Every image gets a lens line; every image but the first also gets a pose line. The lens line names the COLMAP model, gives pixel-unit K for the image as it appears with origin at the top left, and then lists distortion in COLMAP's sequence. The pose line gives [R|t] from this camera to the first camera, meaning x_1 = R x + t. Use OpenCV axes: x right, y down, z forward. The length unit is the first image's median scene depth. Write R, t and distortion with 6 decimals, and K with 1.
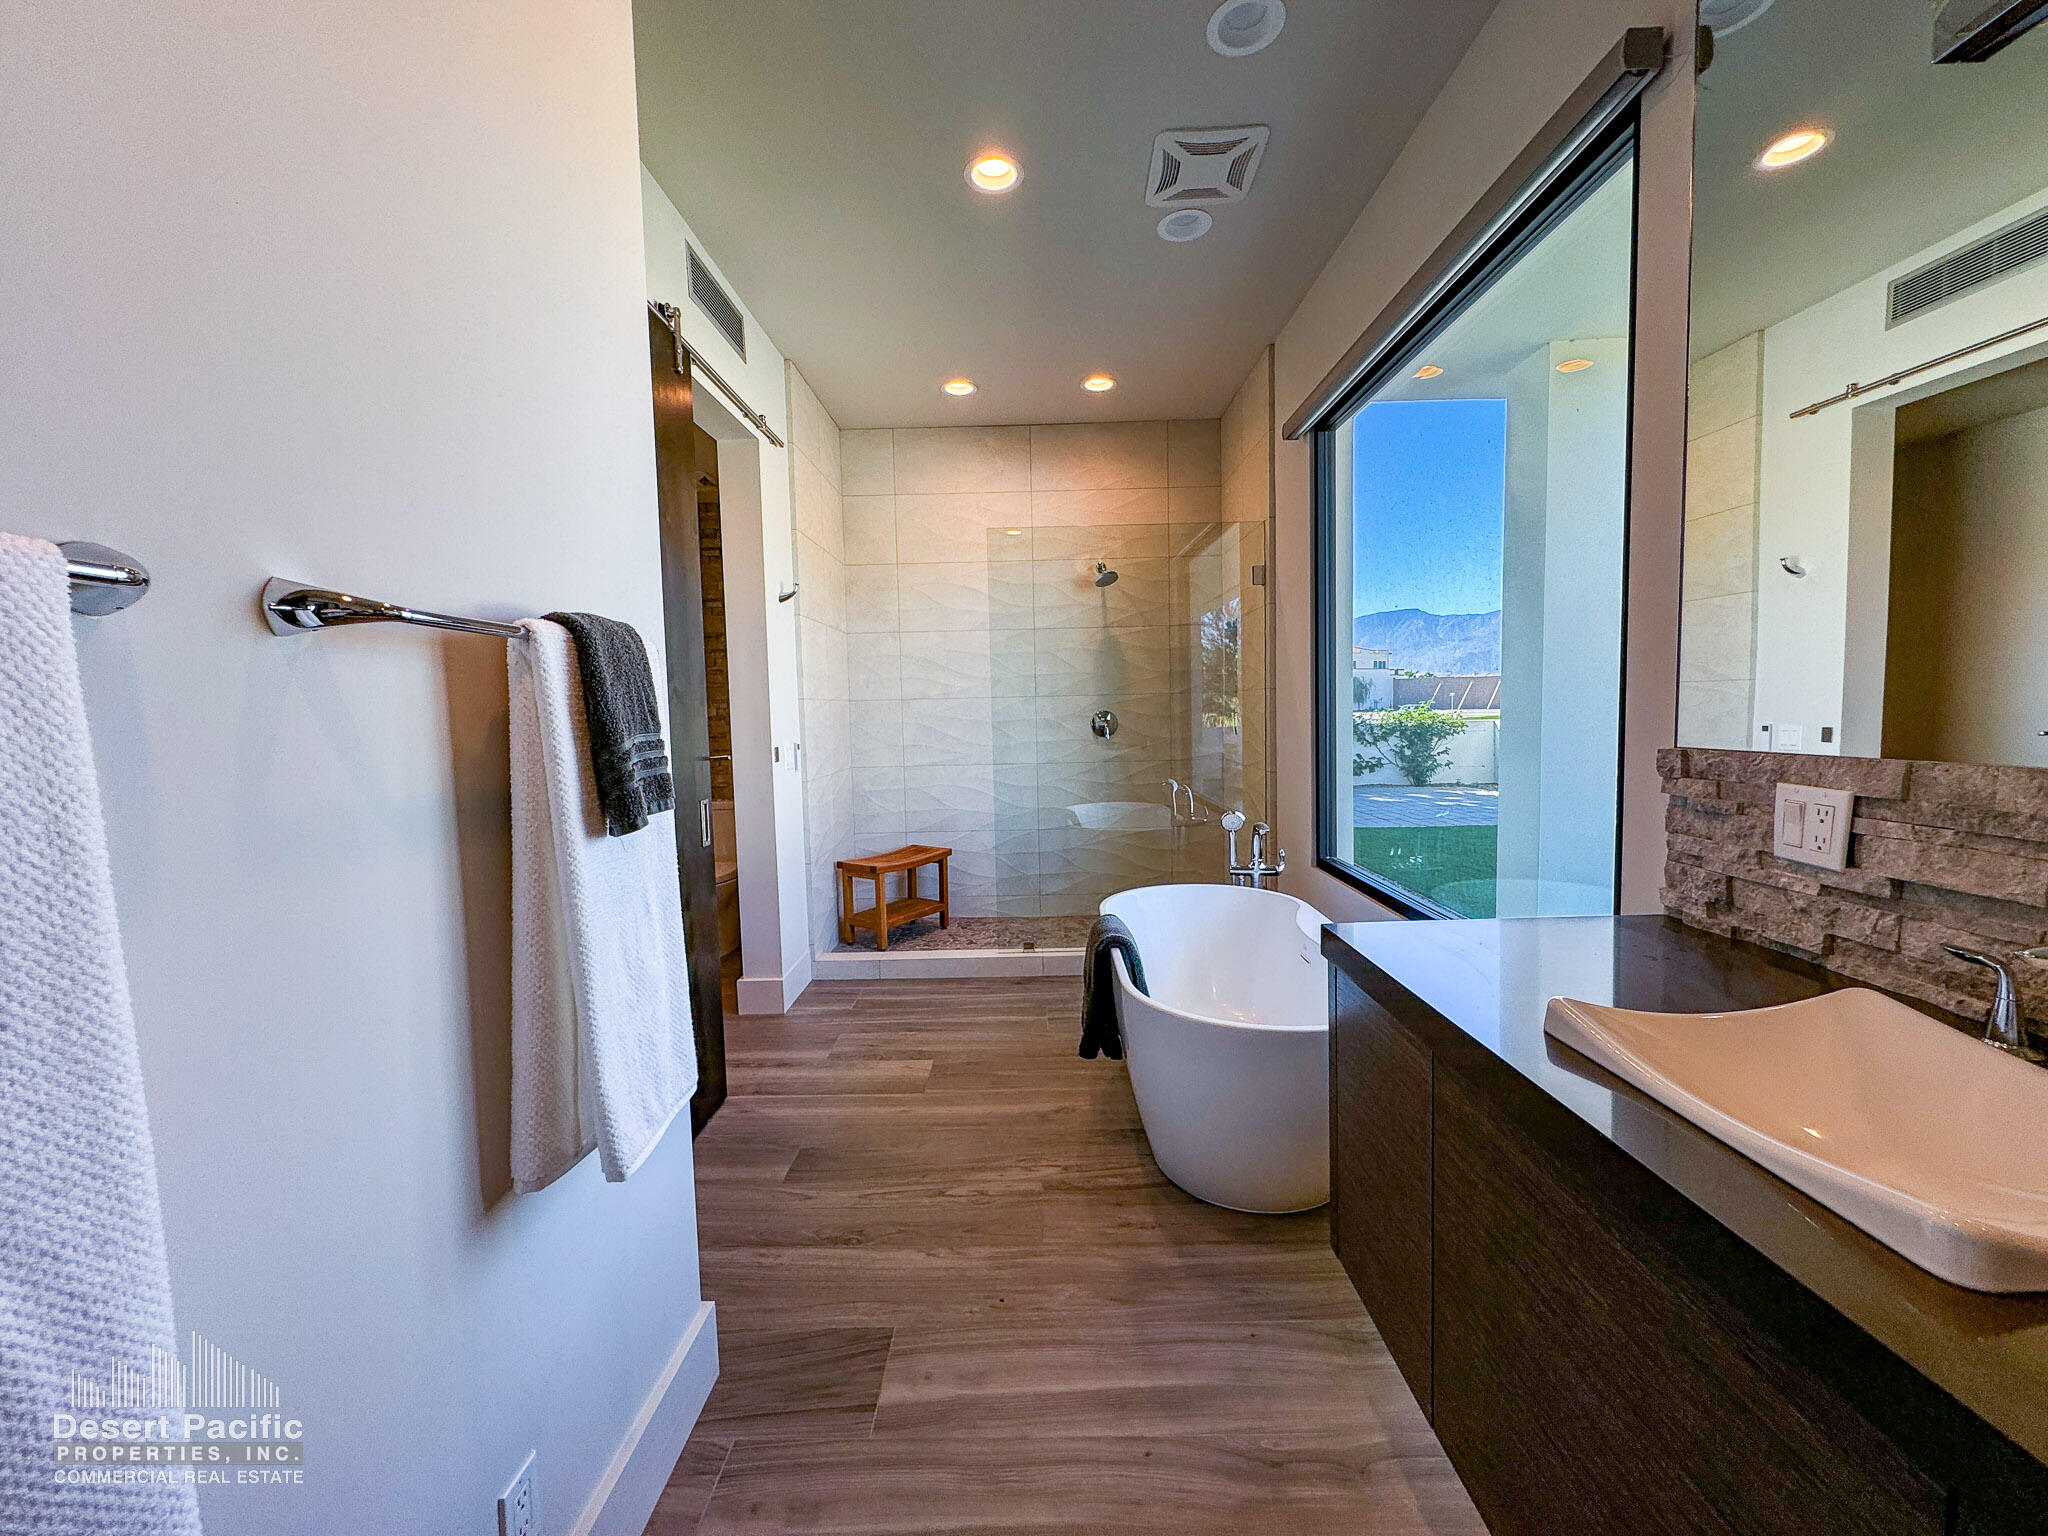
lens RADIAL K [[814.1, 0, 1026.3], [0, 814.1, 766.8], [0, 0, 1]] dist [-0.002595, 0.000445]
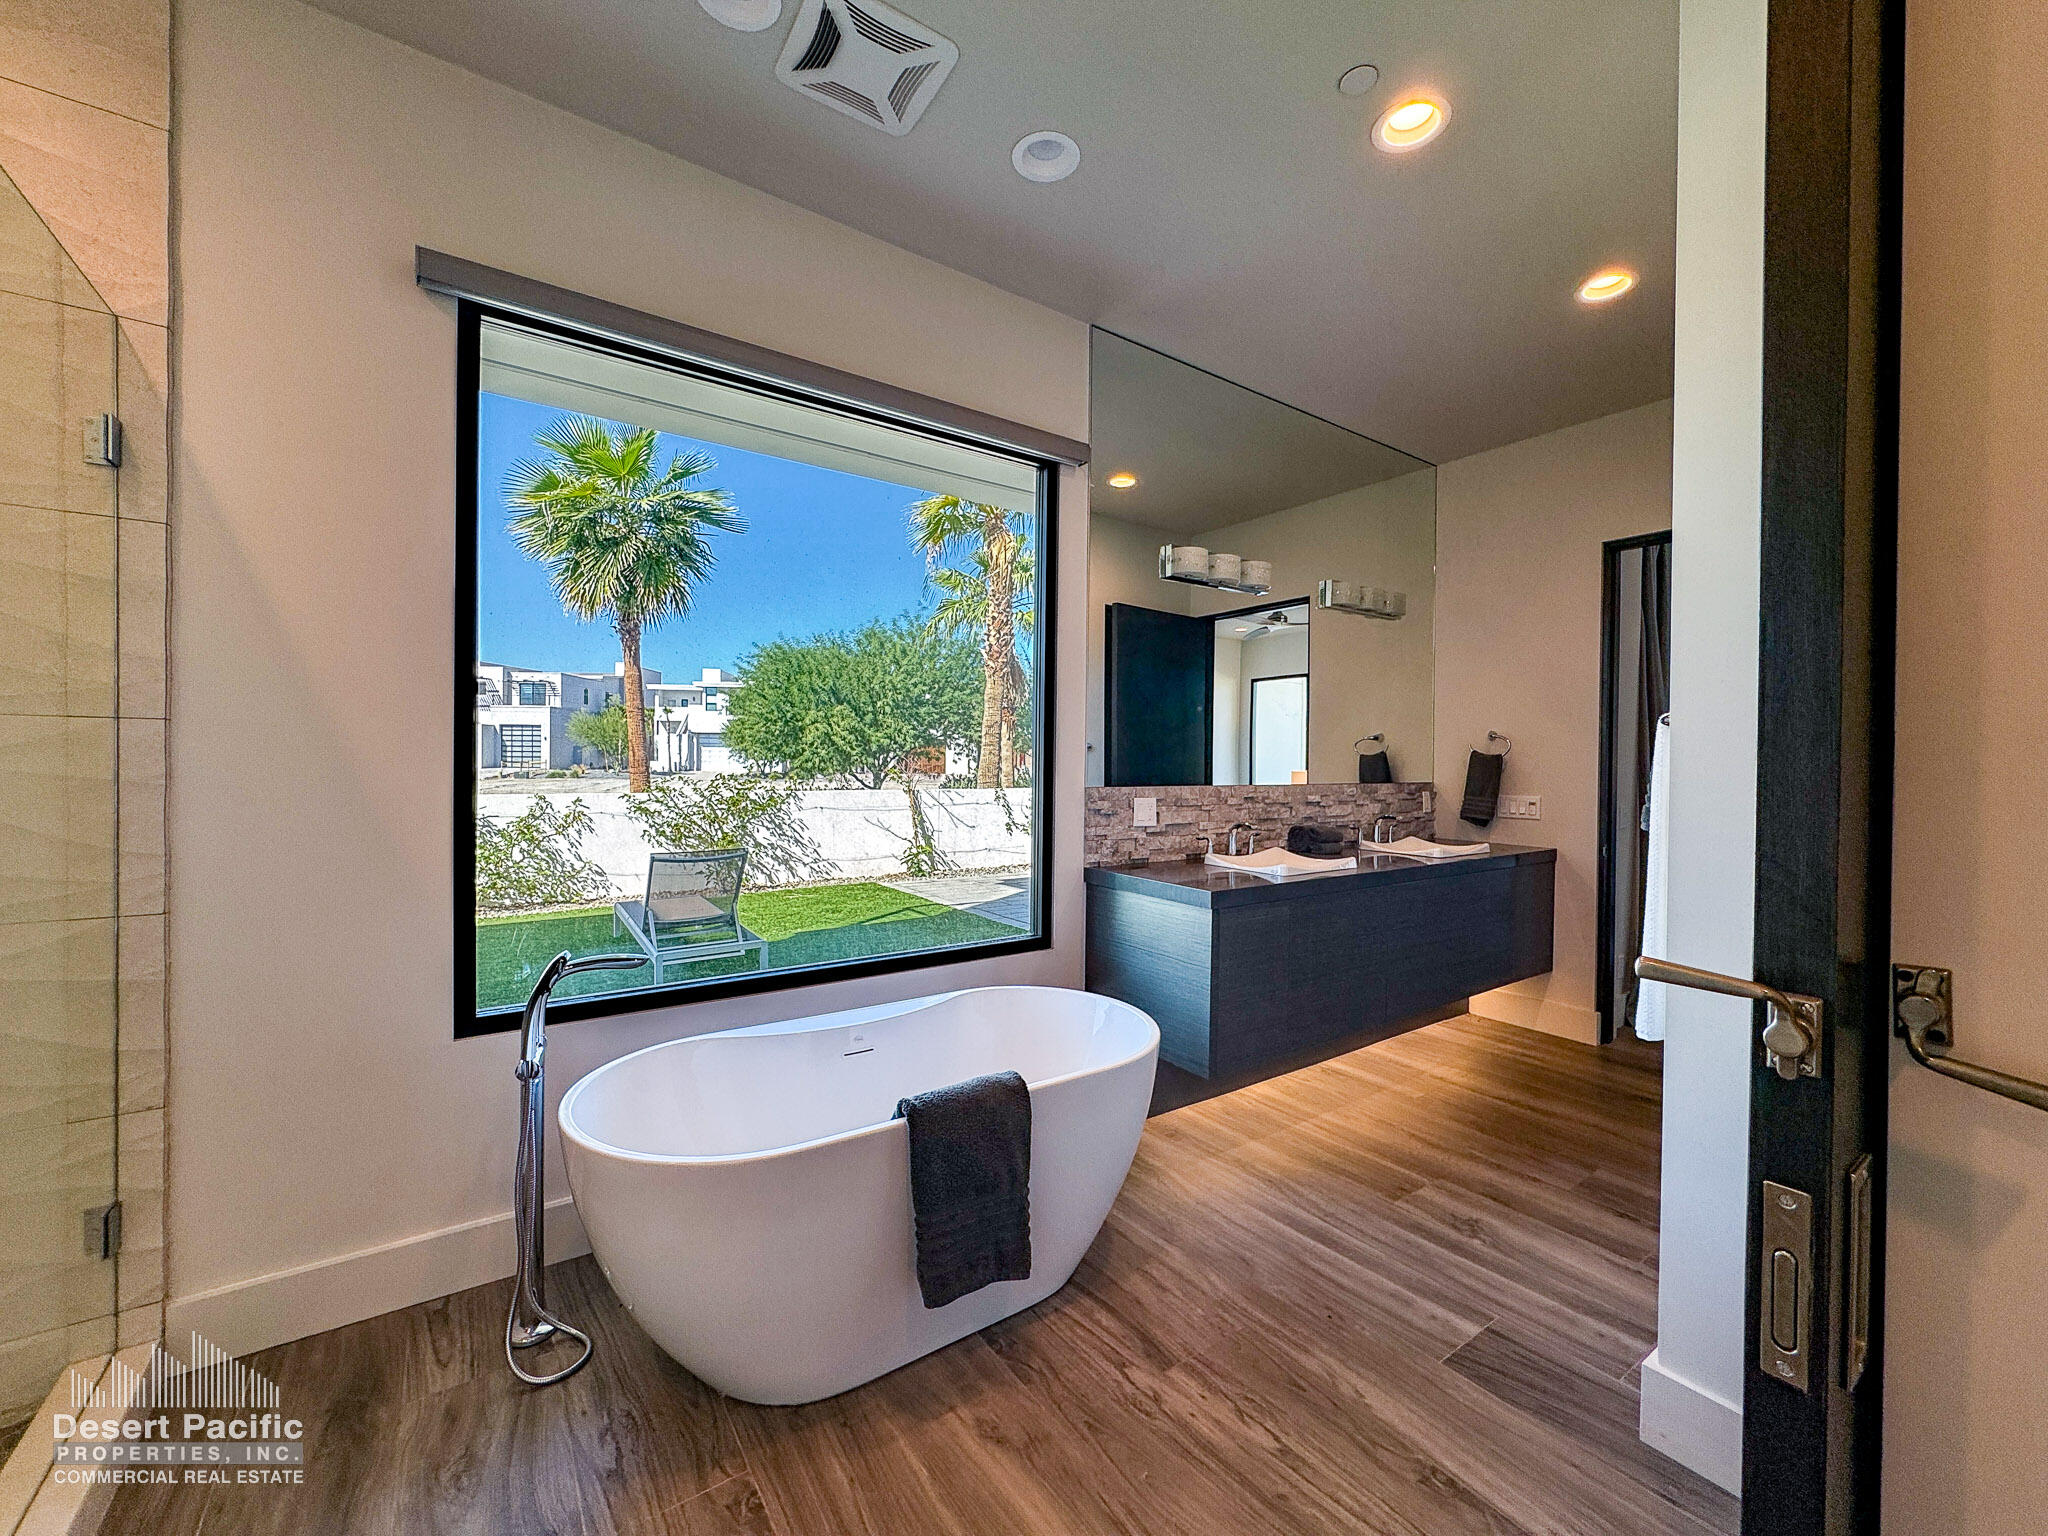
lens RADIAL K [[814.1, 0, 1025.9], [0, 814.1, 766.2], [0, 0, 1]] dist [-0.002595, 0.000445]
pose [[-0.566297, 0.004093, 0.824191, -0.608360], [0.054406, 0.997992, 0.032426, -0.111133], [-0.822403, 0.063204, -0.565383, 1.679414]]
